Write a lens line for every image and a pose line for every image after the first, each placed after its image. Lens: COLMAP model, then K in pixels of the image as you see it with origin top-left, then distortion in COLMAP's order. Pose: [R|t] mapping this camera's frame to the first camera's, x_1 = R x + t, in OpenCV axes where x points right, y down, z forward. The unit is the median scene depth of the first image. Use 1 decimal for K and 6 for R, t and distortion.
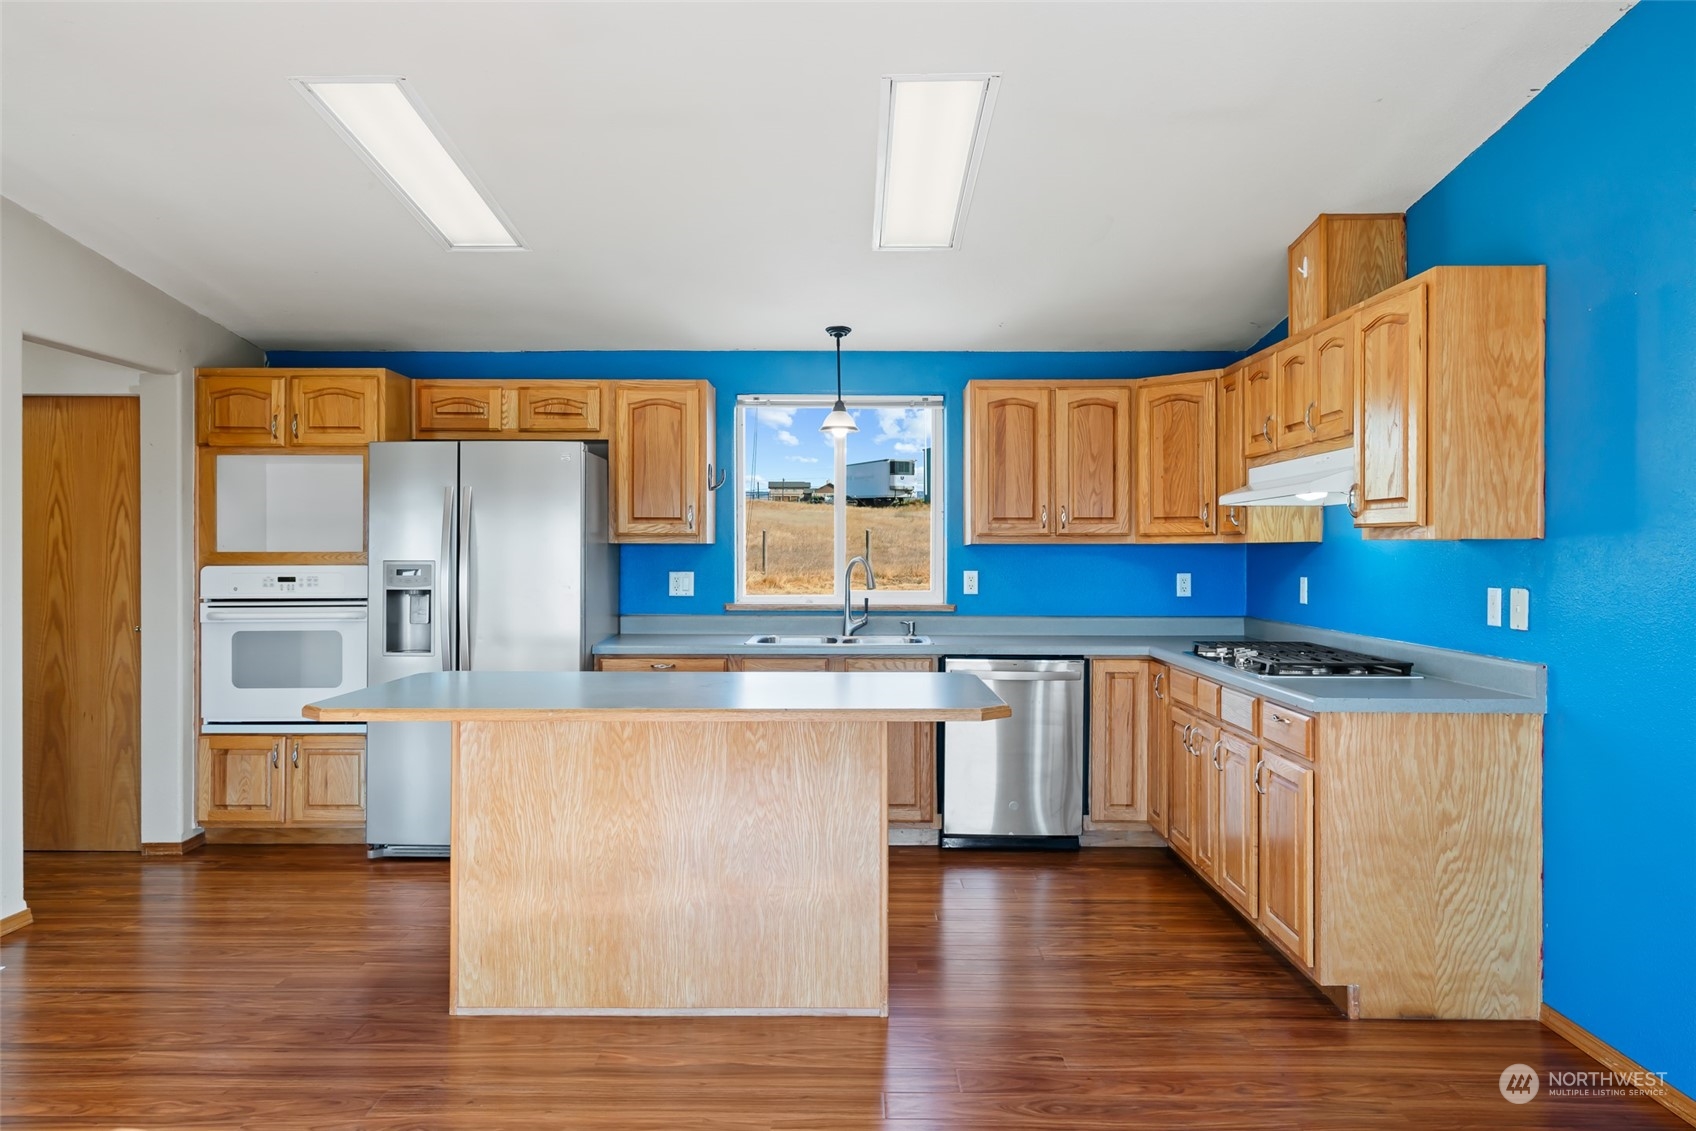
lens RADIAL K [[1234.5, 0, 883.4], [0, 1234.5, 558.1], [0, 0, 1]] dist [0.006972, 0.000875]
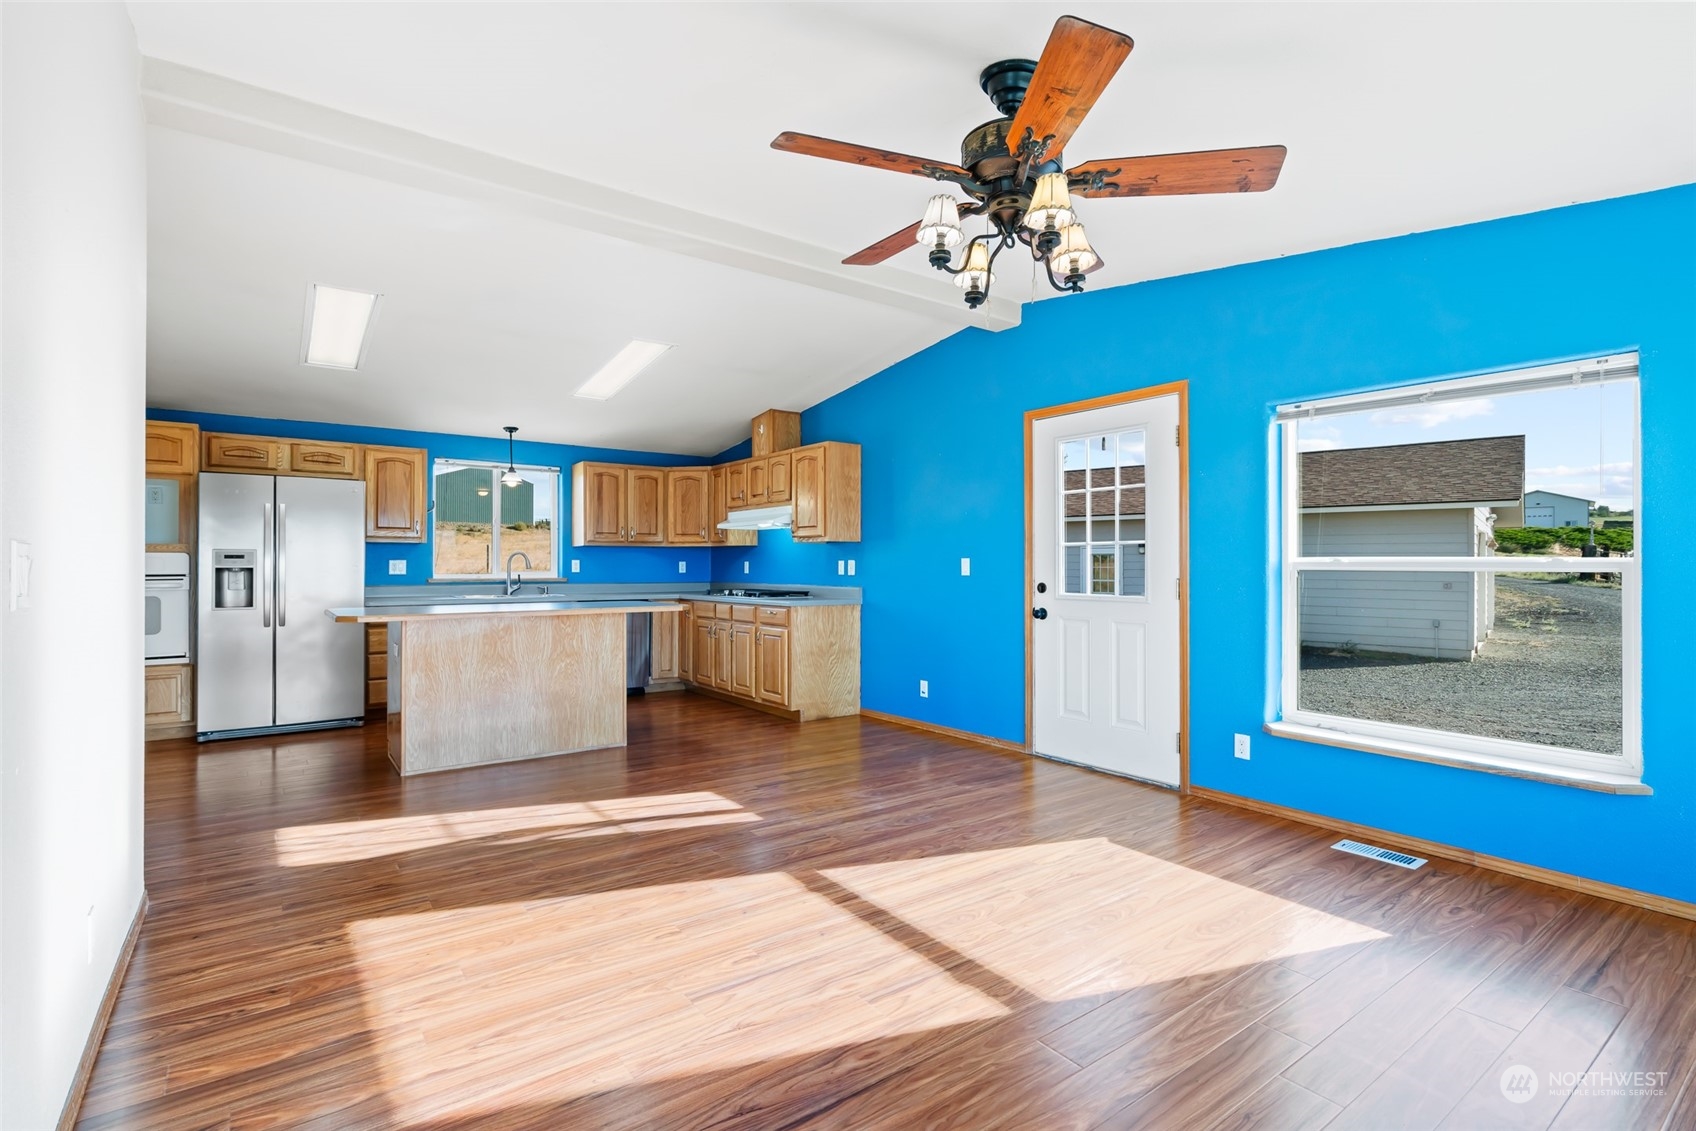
lens RADIAL K [[767.9, 0, 888.4], [0, 767.9, 563.4], [0, 0, 1]] dist [0.000507, 0.002490]
pose [[0.798903, 0.000739, 0.601460, -0.303143], [0.004332, 0.999966, -0.006983, 0.030046], [-0.601444, 0.008184, 0.798873, -0.280688]]
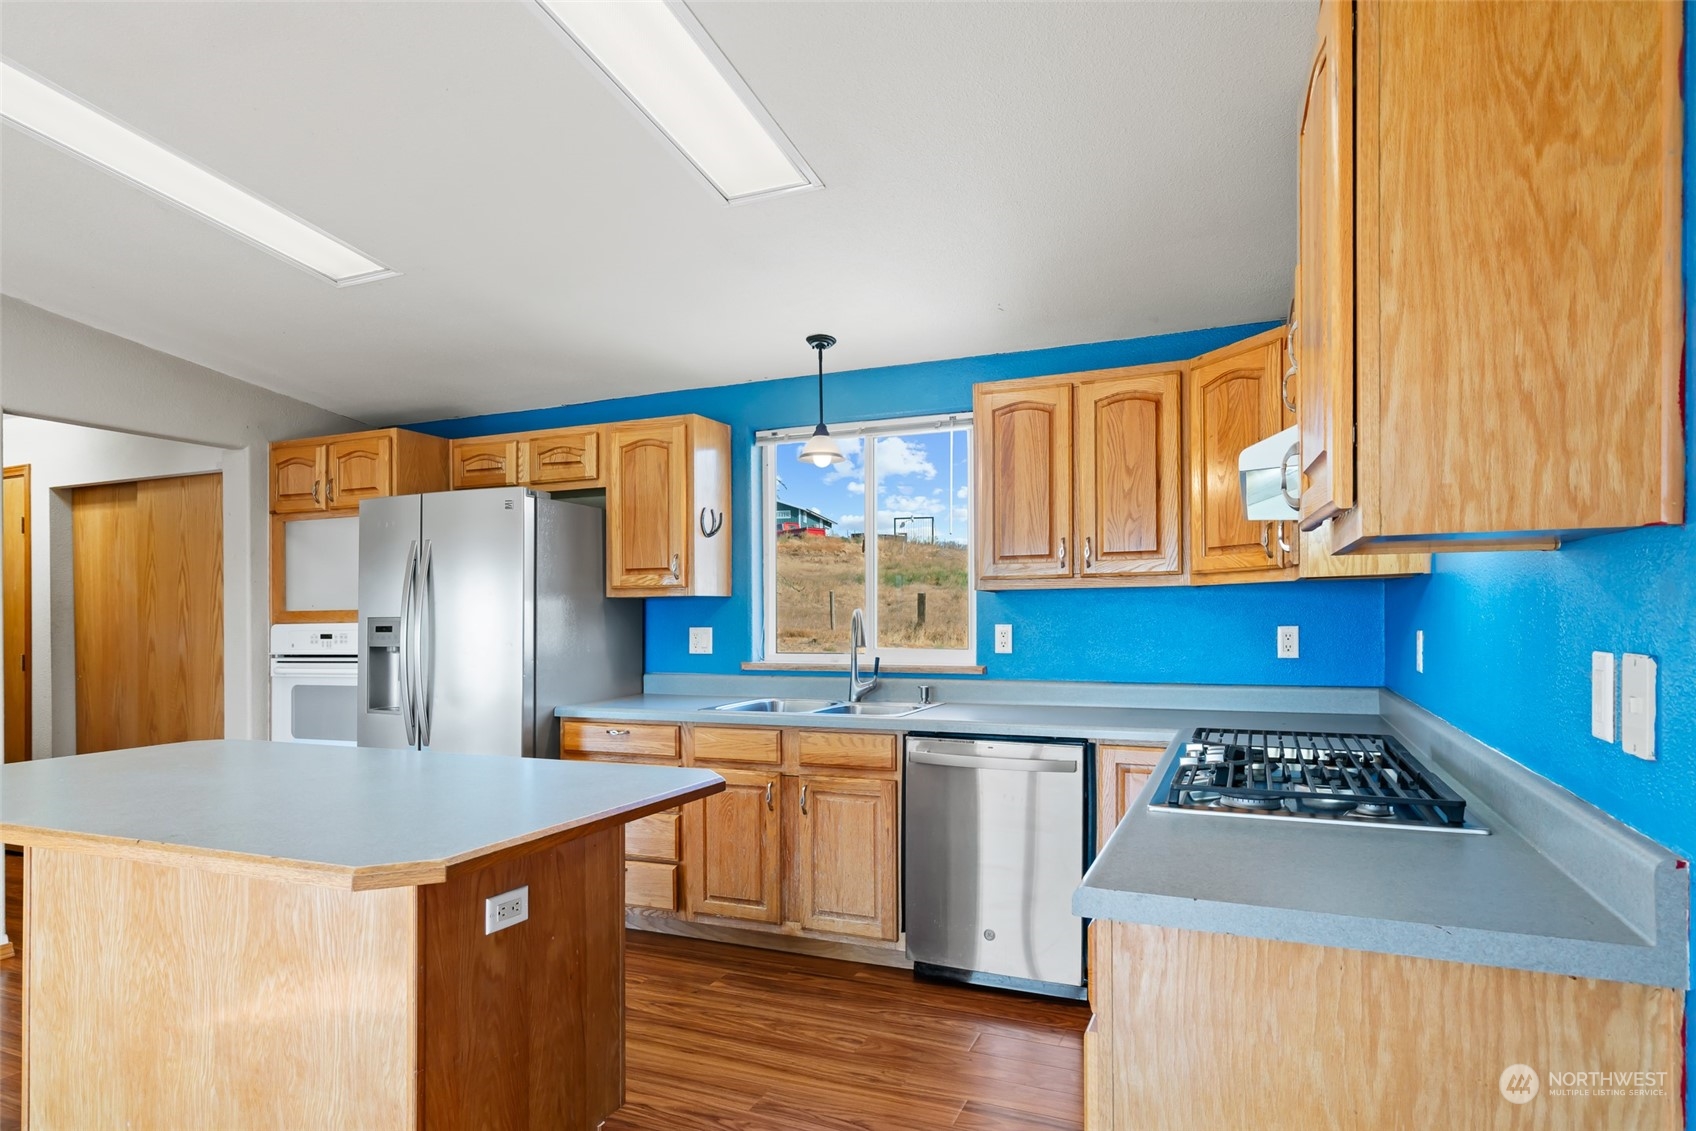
lens RADIAL K [[932.3, 0, 974.8], [0, 932.3, 622.3], [0, 0, 1]] dist [0.008087, -0.002354]
pose [[0.917445, -0.007673, -0.397789, 0.346449], [0.008912, 0.999959, 0.001265, 0.009401], [0.397763, -0.004705, 0.917476, 0.502525]]
